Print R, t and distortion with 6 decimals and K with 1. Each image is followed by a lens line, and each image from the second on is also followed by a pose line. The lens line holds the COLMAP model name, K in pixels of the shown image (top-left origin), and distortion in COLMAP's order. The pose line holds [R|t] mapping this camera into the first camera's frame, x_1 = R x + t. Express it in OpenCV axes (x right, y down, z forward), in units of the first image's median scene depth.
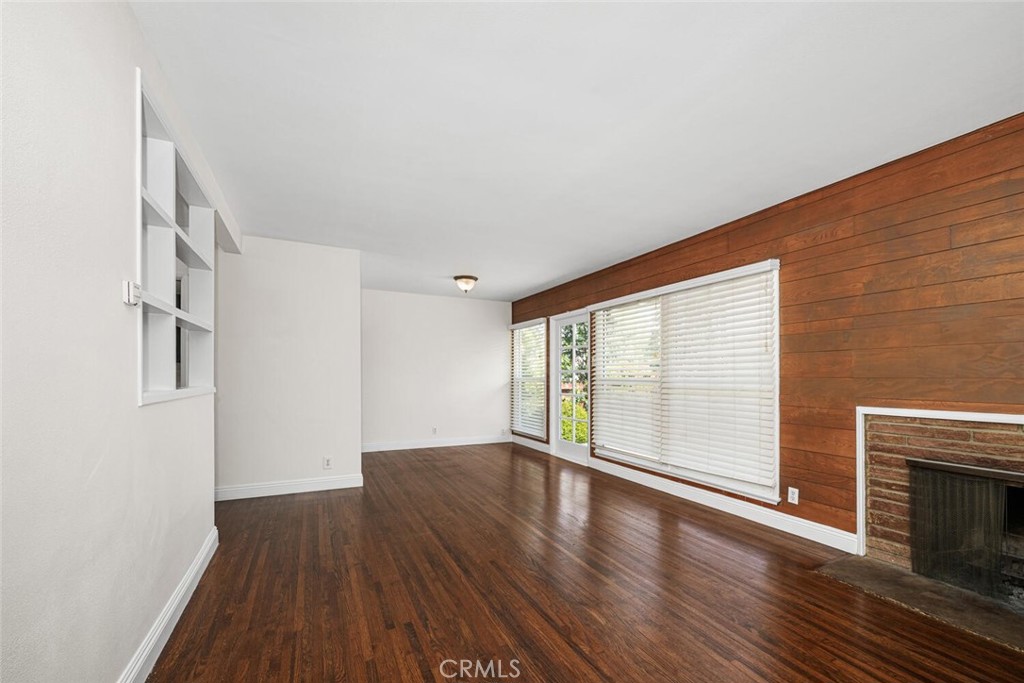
lens RADIAL K [[422.1, 0, 512.3], [0, 422.1, 376.7], [0, 0, 1]] dist [-0.001631, -0.000042]
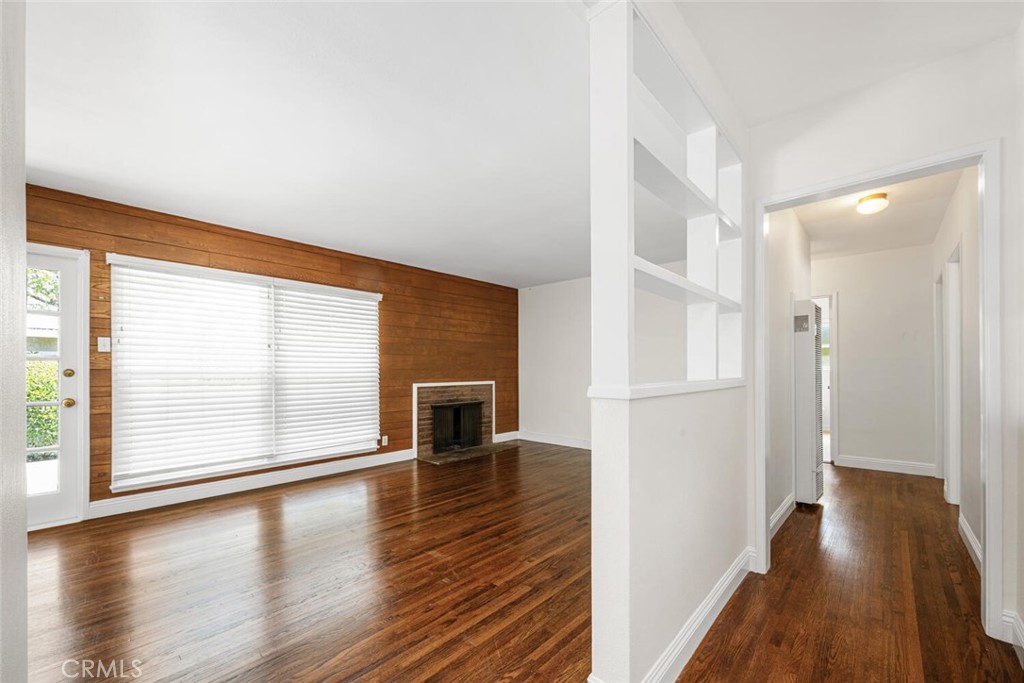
lens RADIAL K [[411.6, 0, 514.4], [0, 411.6, 363.3], [0, 0, 1]] dist [-0.000560, -0.000115]
pose [[-0.385984, 0.014203, 0.922396, -1.147558], [0.002574, 0.999894, -0.014319, 0.004492], [-0.922502, -0.003153, -0.385979, 1.305776]]
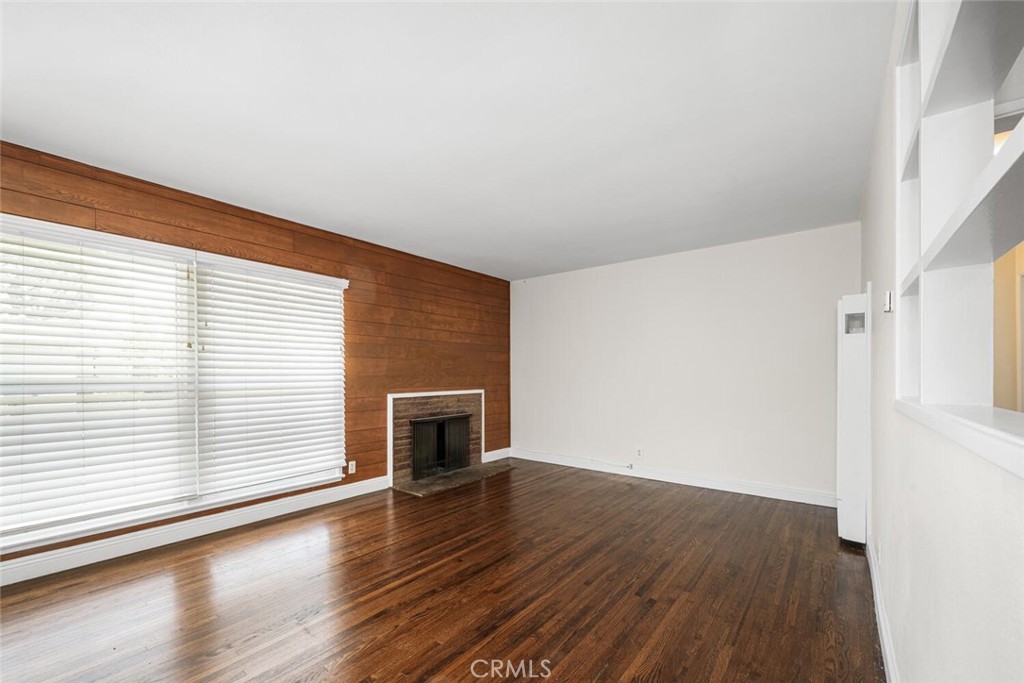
lens RADIAL K [[415.9, 0, 508.8], [0, 415.9, 368.6], [0, 0, 1]] dist [-0.000666, -0.000020]
pose [[-0.446612, 0.009430, 0.894678, -0.781157], [0.001639, 0.999951, -0.009721, -0.009026], [-0.894726, -0.002875, -0.446605, 1.289457]]
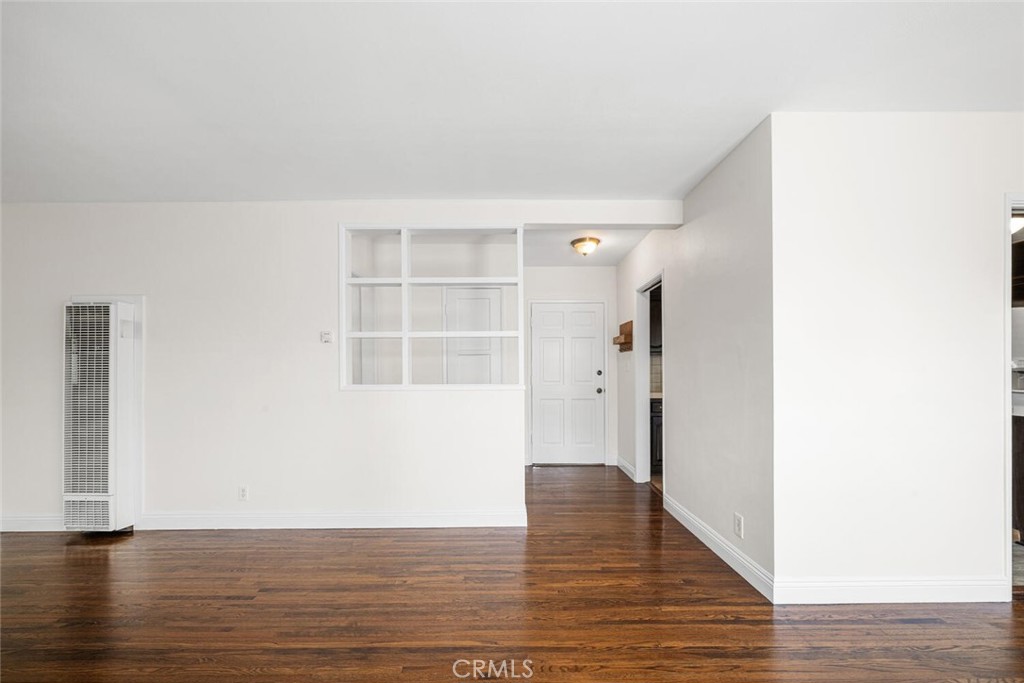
lens RADIAL K [[422.1, 0, 512.3], [0, 422.1, 376.7], [0, 0, 1]] dist [-0.001631, -0.000042]
pose [[-0.424181, 0.010455, -0.905517, 0.326955], [0.001710, 0.999941, 0.010744, -0.006334], [0.905576, 0.003009, -0.424174, 1.488531]]
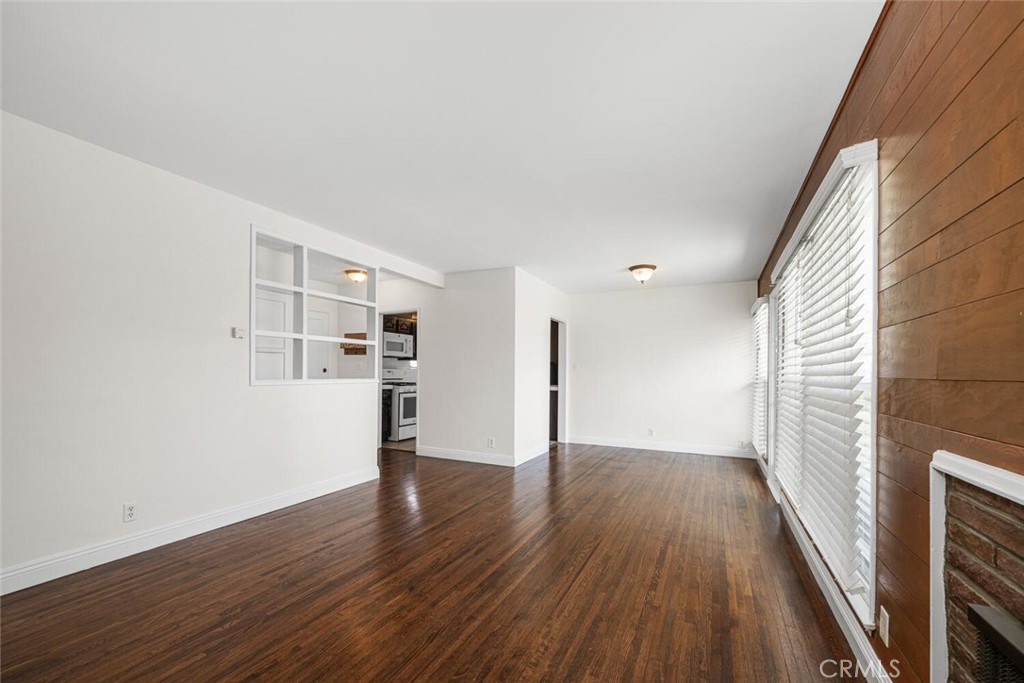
lens RADIAL K [[419.9, 0, 510.0], [0, 419.9, 384.9], [0, 0, 1]] dist [-0.000910, 0.000083]
pose [[0.624119, 0.030295, -0.780742, 0.867659], [-0.012176, 0.999504, 0.029051, -0.003850], [0.781234, -0.008625, 0.624178, 0.419981]]
